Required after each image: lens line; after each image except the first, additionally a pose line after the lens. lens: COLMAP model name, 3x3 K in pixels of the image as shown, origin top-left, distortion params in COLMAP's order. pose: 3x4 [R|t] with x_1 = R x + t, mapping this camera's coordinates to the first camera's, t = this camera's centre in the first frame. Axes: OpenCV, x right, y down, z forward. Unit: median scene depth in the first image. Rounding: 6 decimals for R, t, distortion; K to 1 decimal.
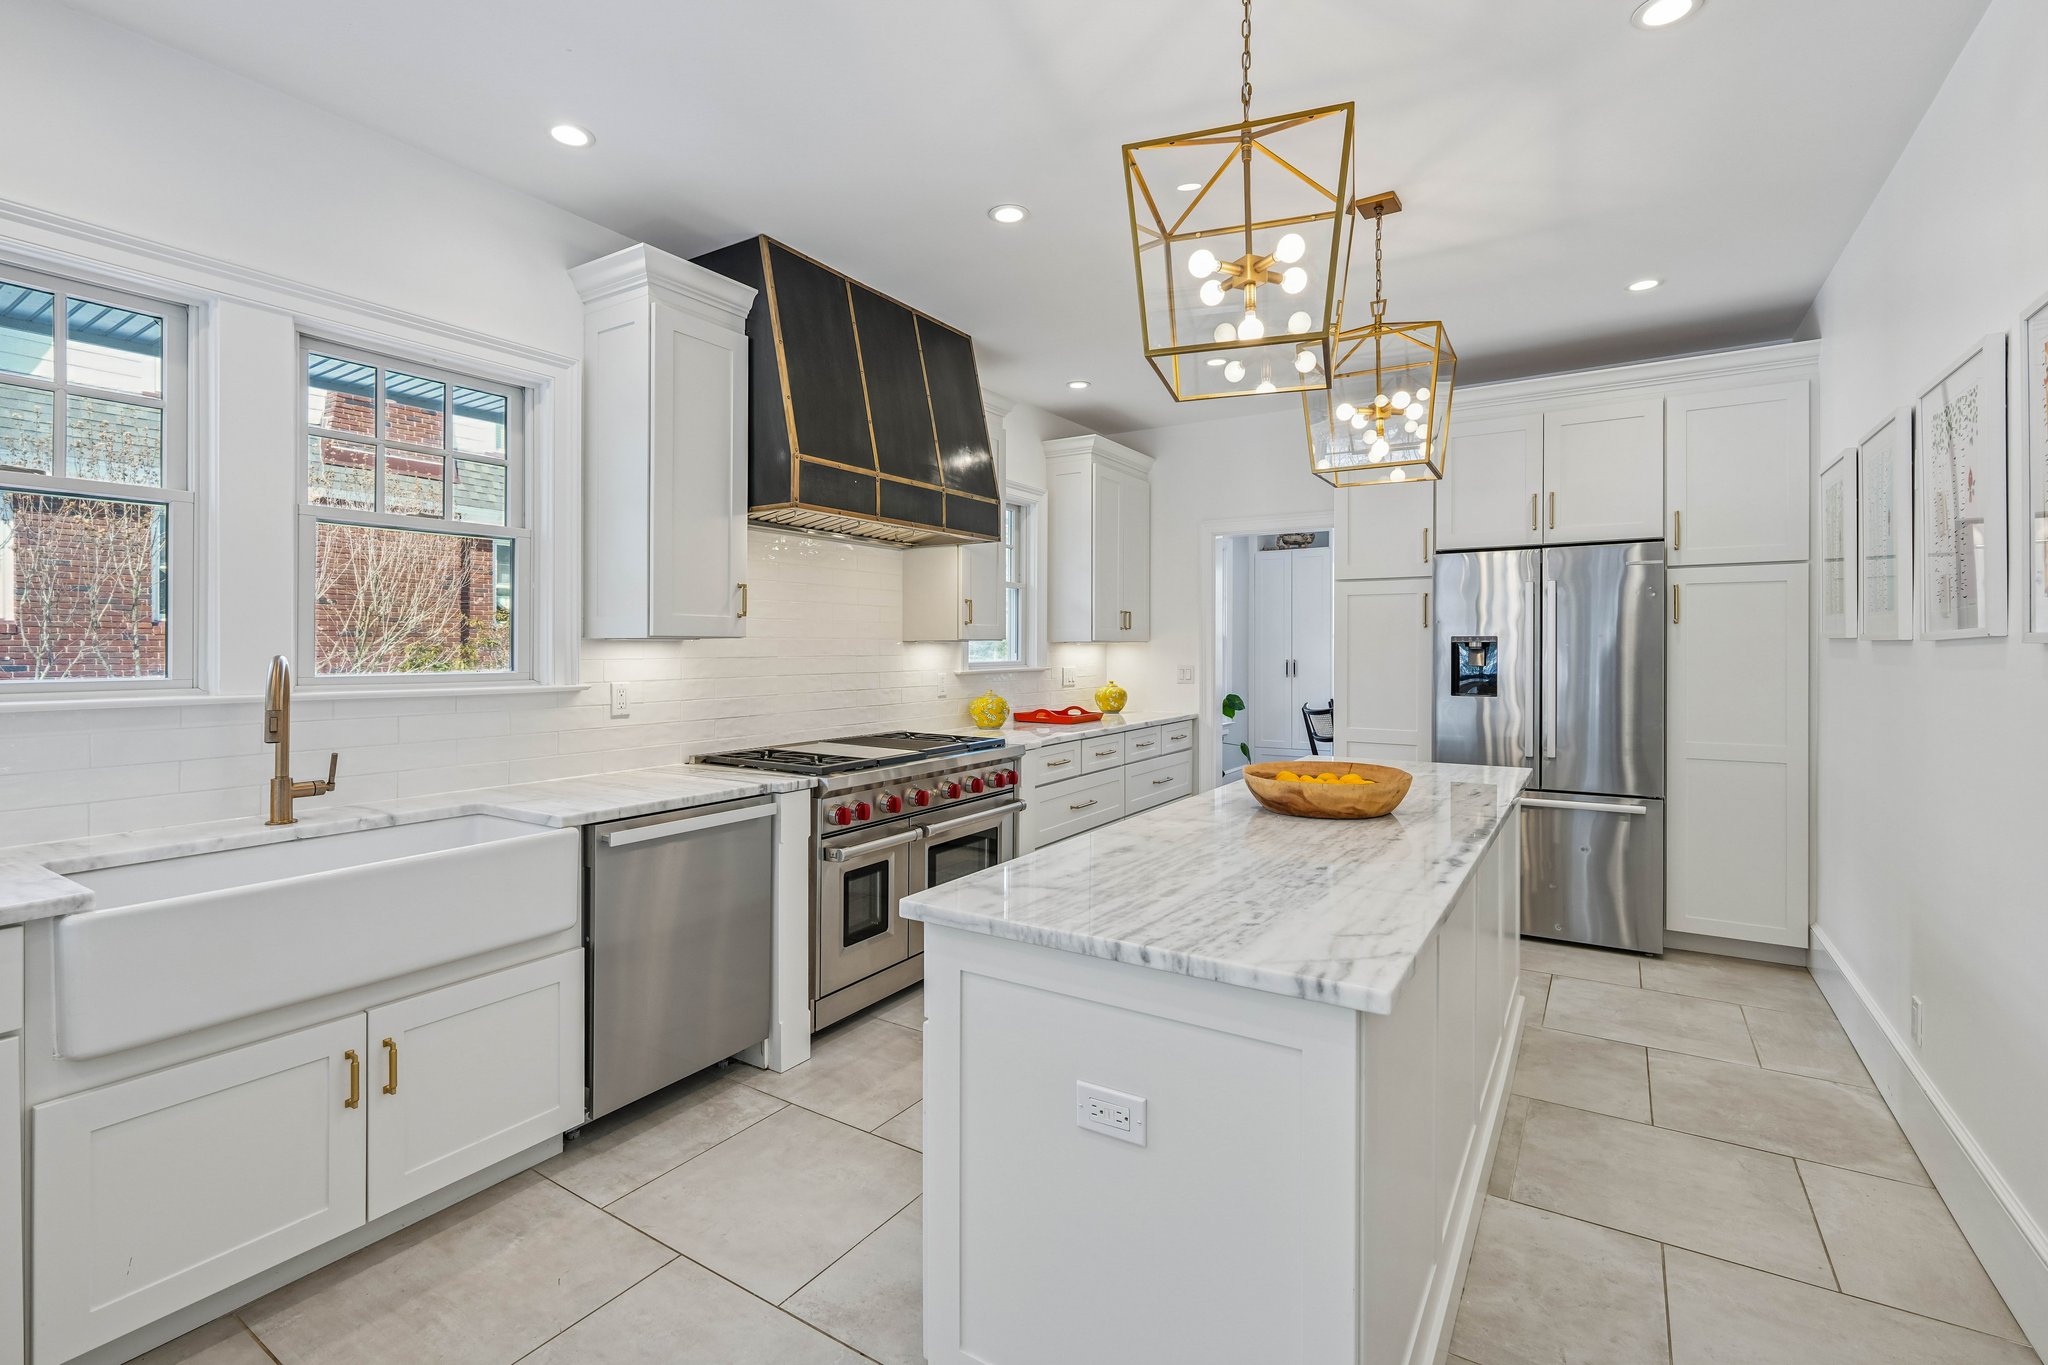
lens RADIAL K [[917.4, 0, 1011.8], [0, 917.4, 654.2], [0, 0, 1]] dist [-0.002252, 0.002114]
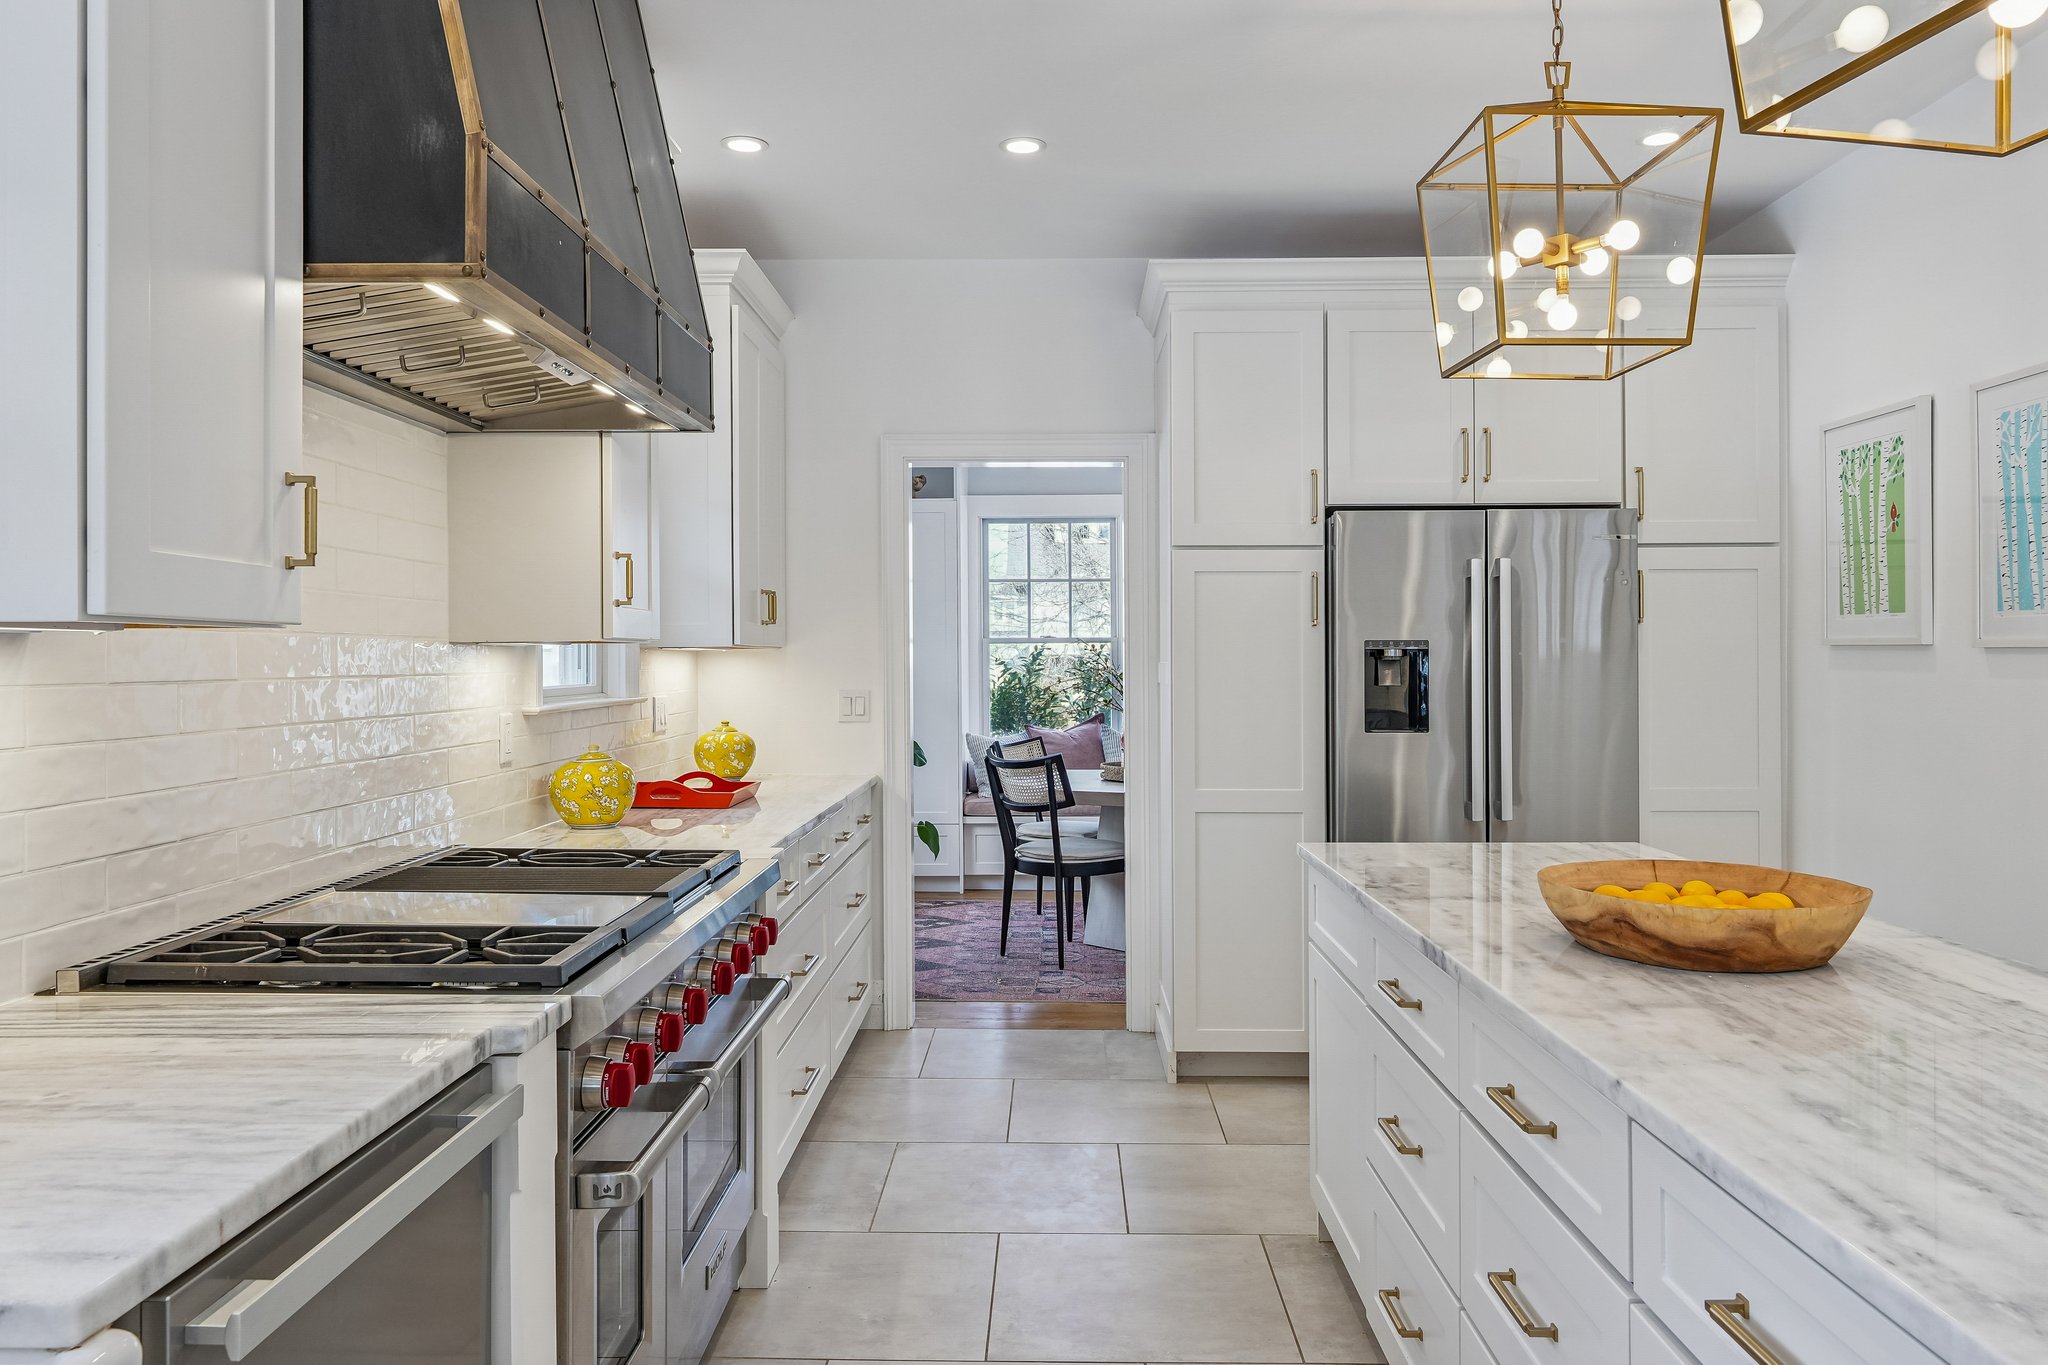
lens RADIAL K [[1439.2, 0, 1024.9], [0, 1439.2, 673.6], [0, 0, 1]] dist [-0.012517, 0.004911]
pose [[0.848503, -0.005061, 0.529167, -0.318353], [0.004042, 0.999987, 0.003084, -0.000130], [-0.529175, -0.000478, 0.848512, 0.344911]]
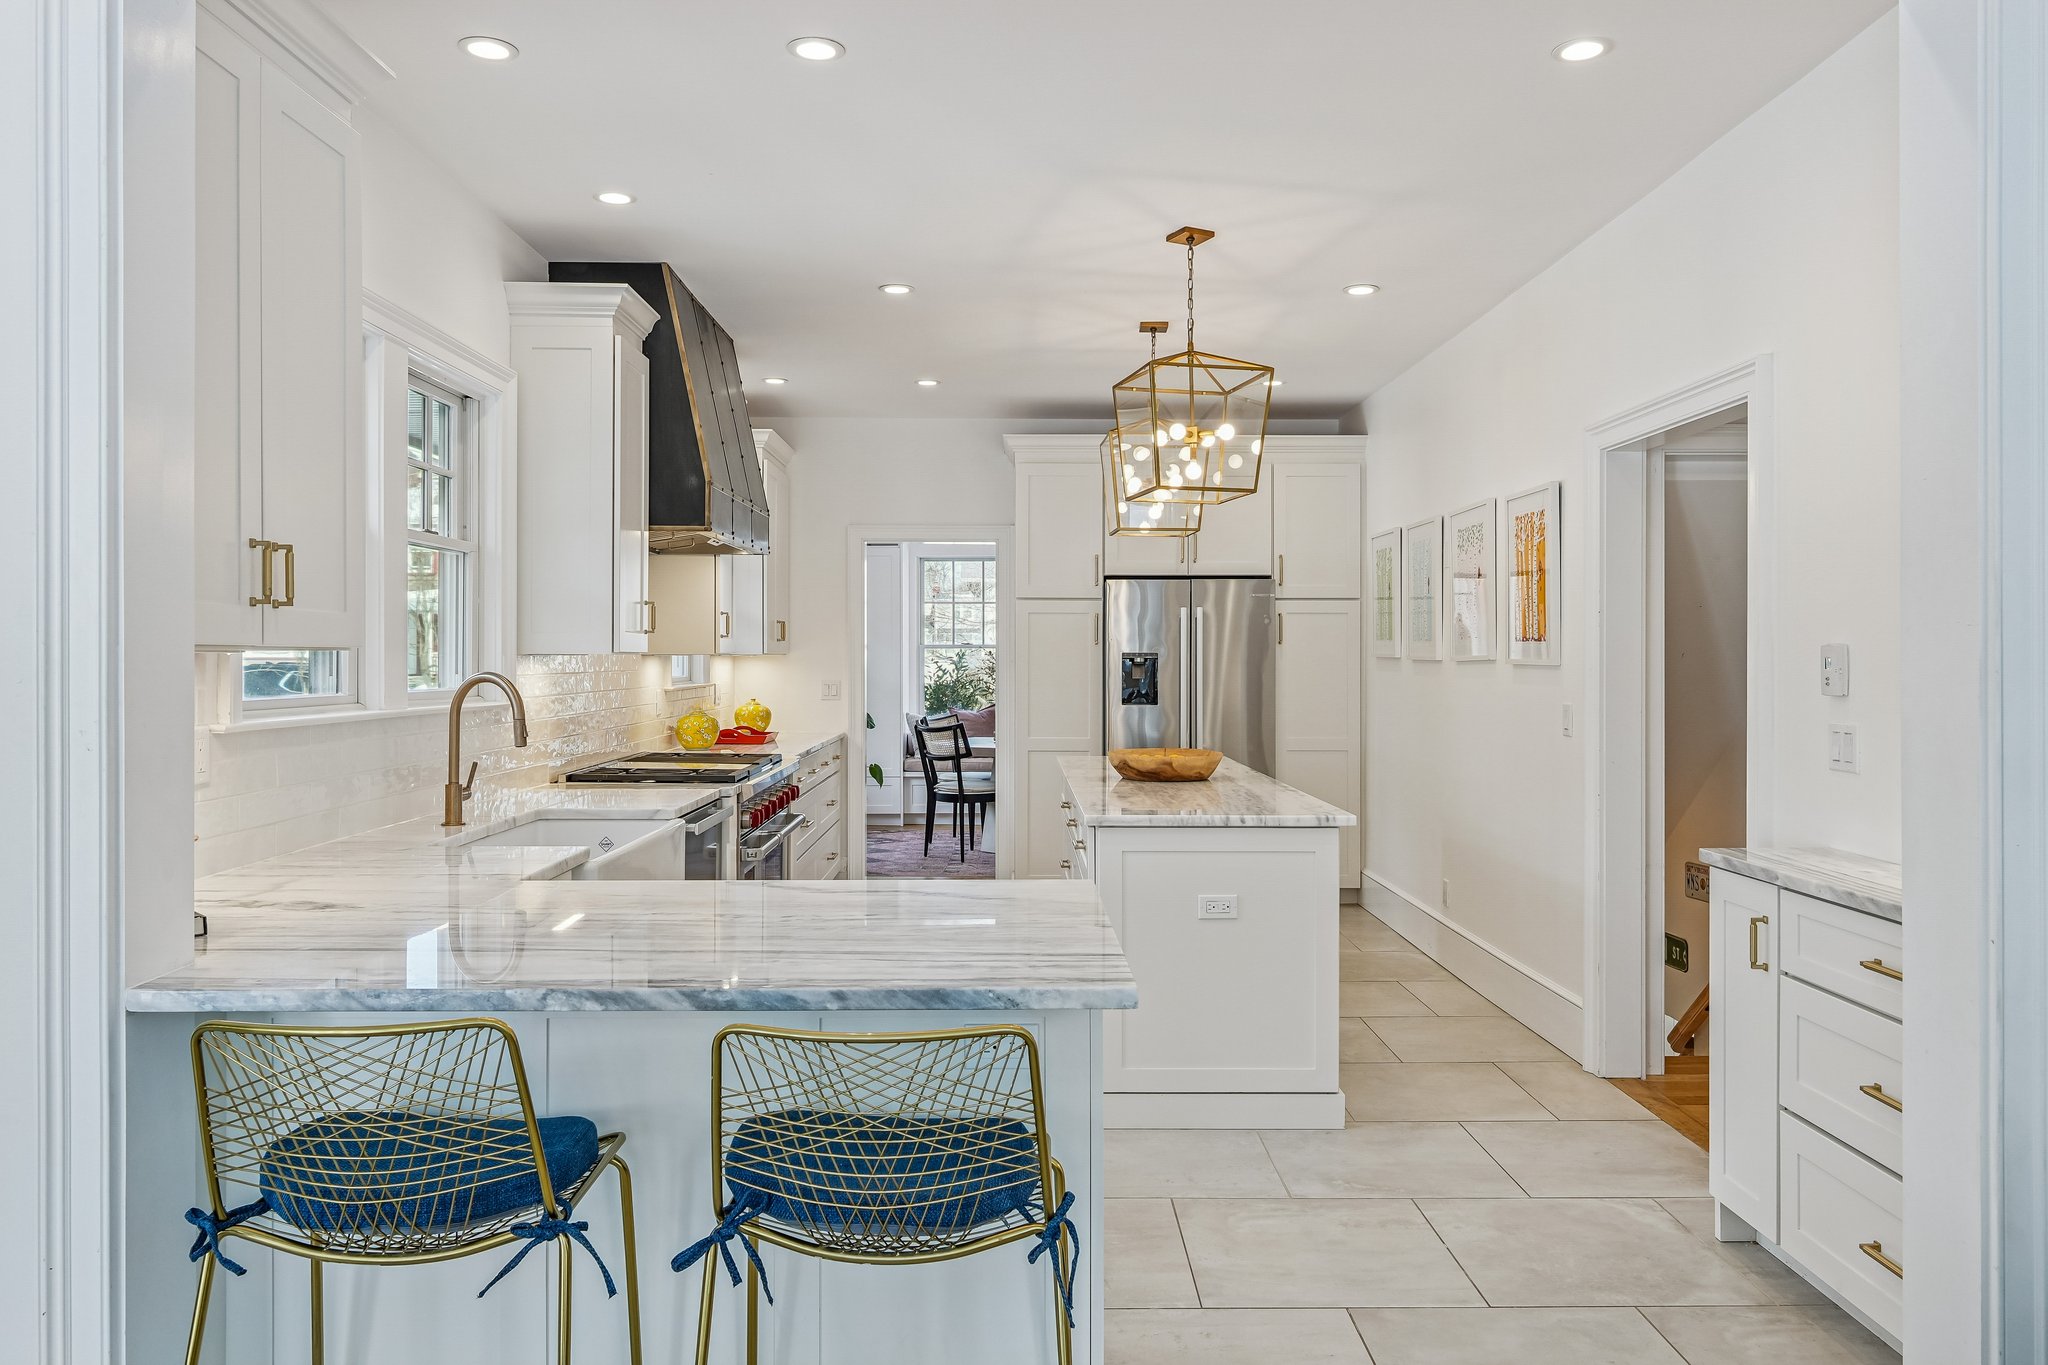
lens RADIAL K [[1439.2, 0, 1018.0], [0, 1439.2, 642.3], [0, 0, 1]] dist [-0.012517, 0.004911]
pose [[0.835779, 0.009404, 0.548986, -0.758312], [-0.000459, 0.999865, -0.016430, -0.003813], [-0.549067, 0.013480, 0.835670, -0.520592]]
